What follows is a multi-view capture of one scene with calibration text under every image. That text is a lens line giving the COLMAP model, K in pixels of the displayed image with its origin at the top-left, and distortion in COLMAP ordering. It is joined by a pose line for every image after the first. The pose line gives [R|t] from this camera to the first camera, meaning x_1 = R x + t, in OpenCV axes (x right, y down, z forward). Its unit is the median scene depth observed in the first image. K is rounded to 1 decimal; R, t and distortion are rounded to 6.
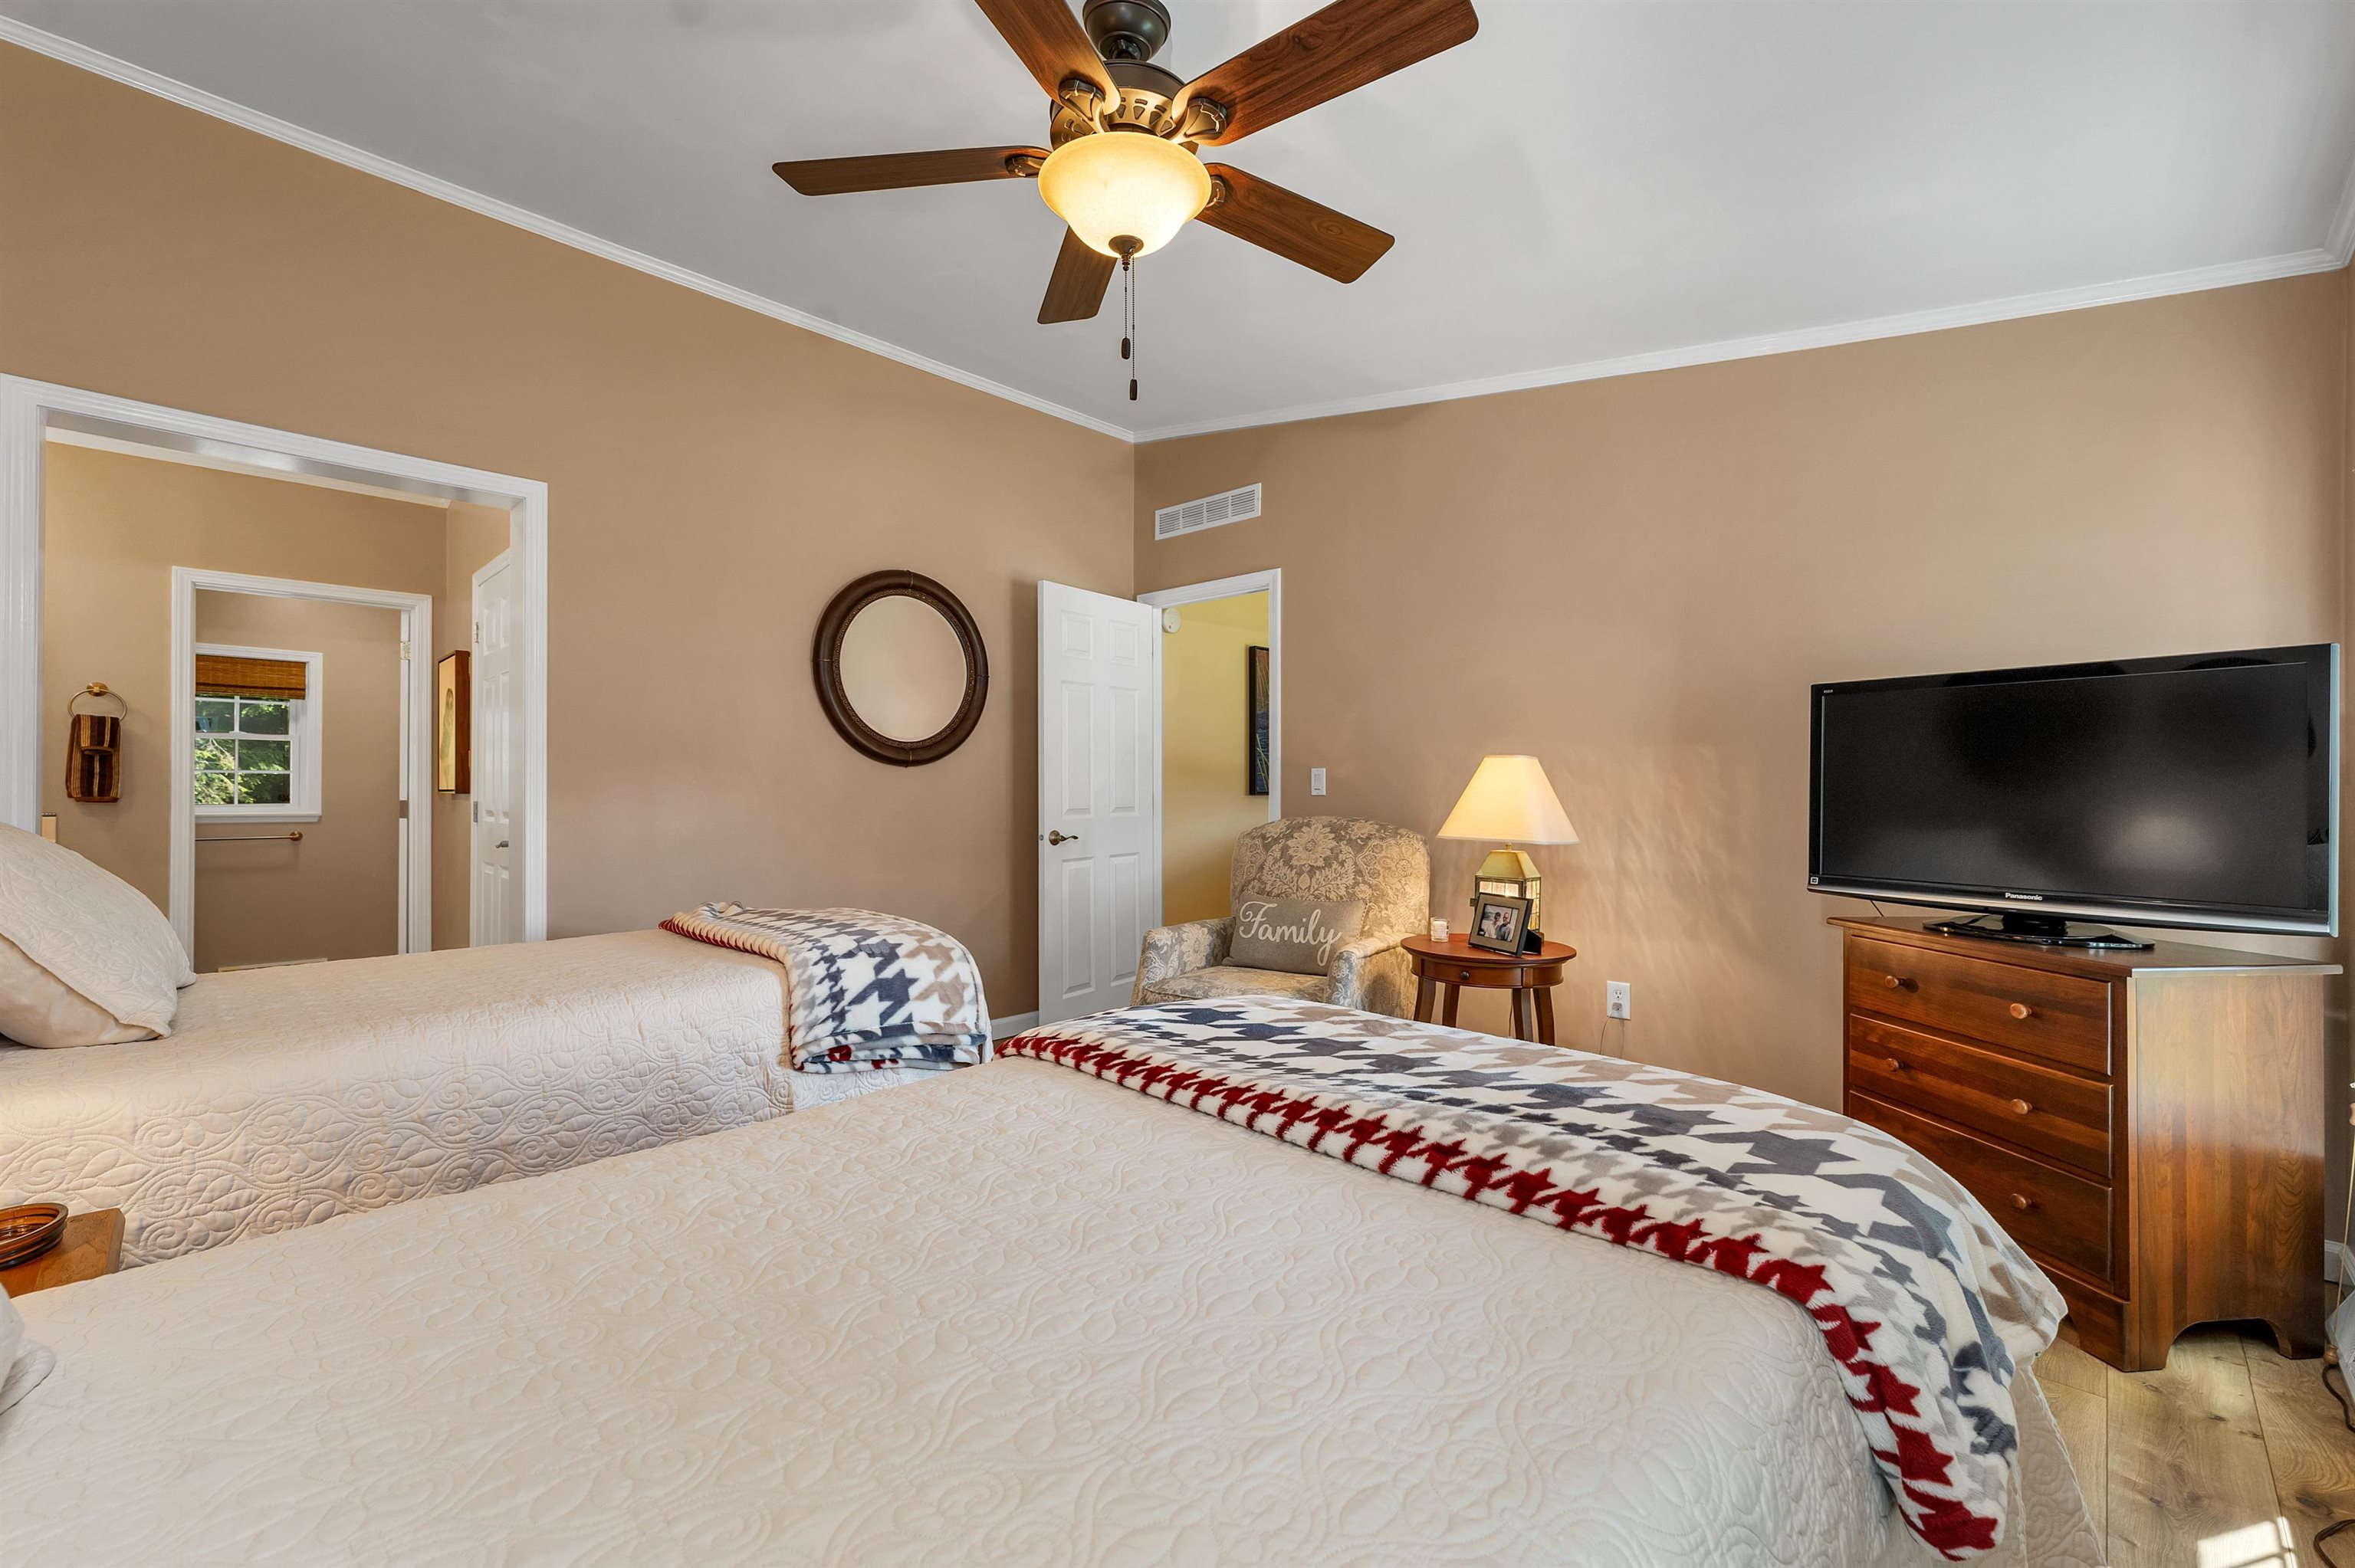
lens RADIAL K [[974.0, 0, 1177.5], [0, 974.0, 784.0], [0, 0, 1]] dist [0.000300, -0.000086]
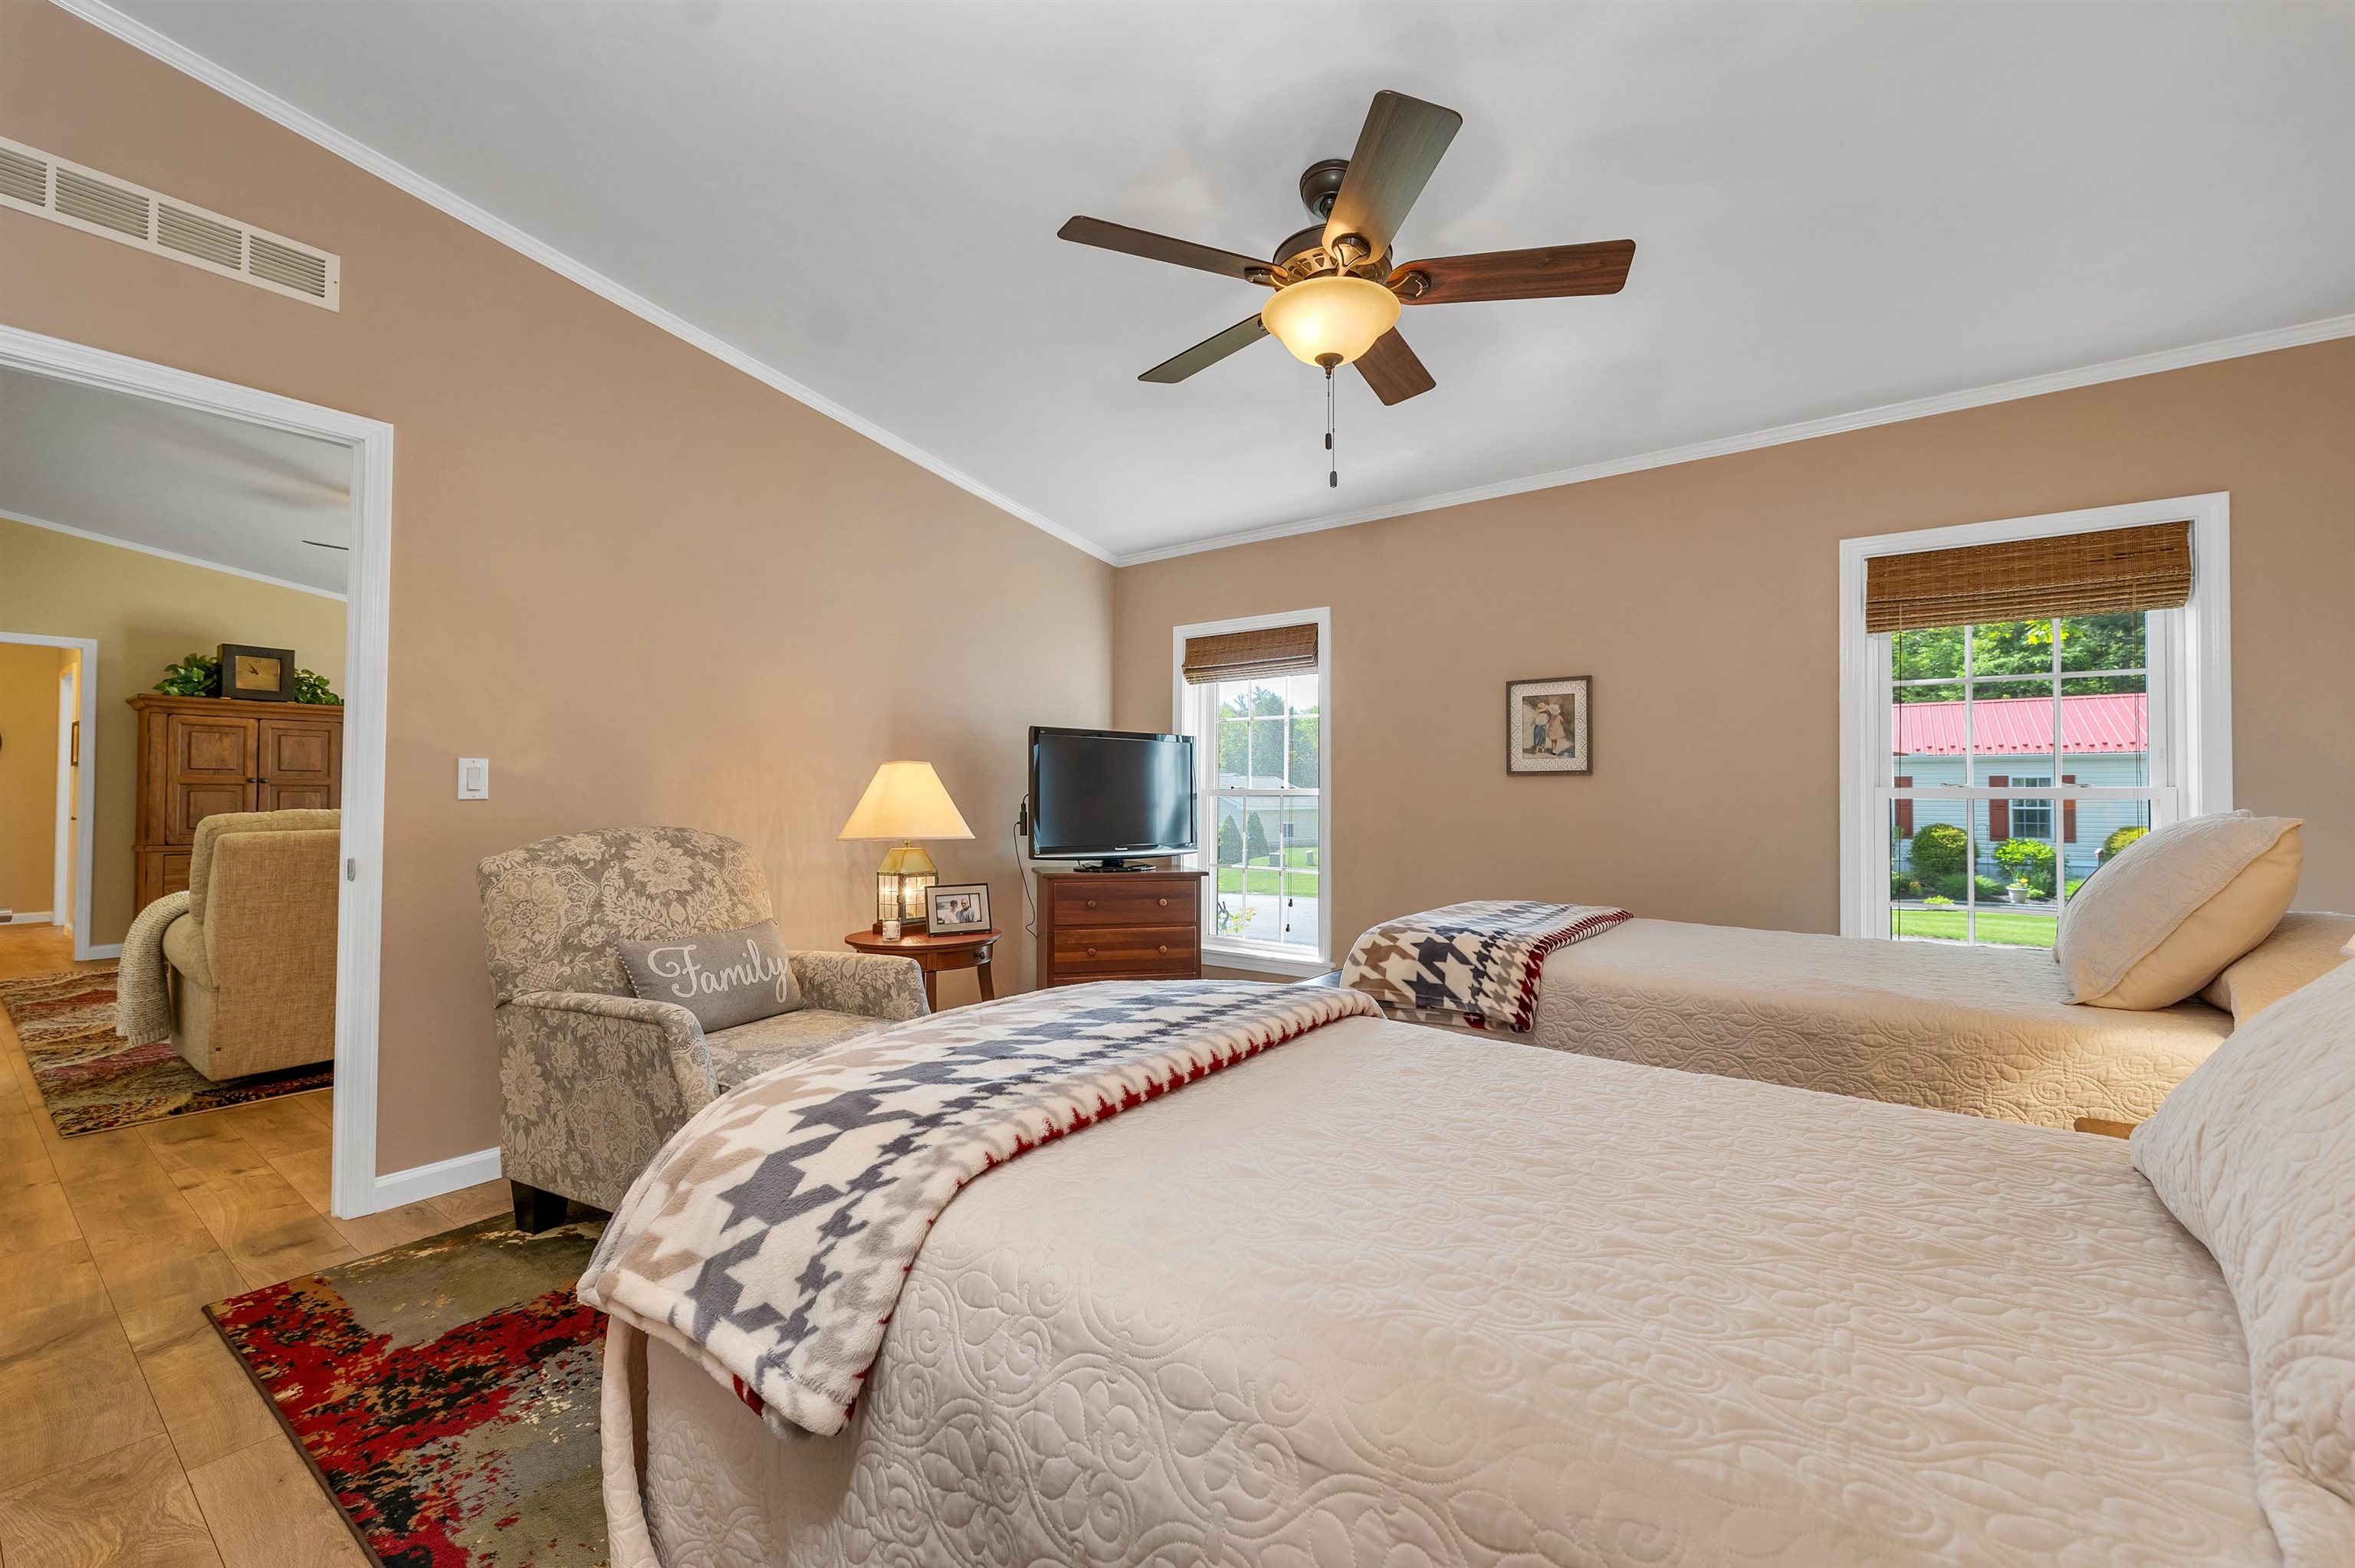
lens RADIAL K [[953.2, 0, 1177.5], [0, 953.2, 784.0], [0, 0, 1]] dist [-0.002186, -0.000352]
pose [[-0.130085, 0.012230, 0.991427, -0.693413], [-0.009722, 0.999860, -0.013609, 0.006804], [-0.991455, -0.011409, -0.129948, 0.754740]]
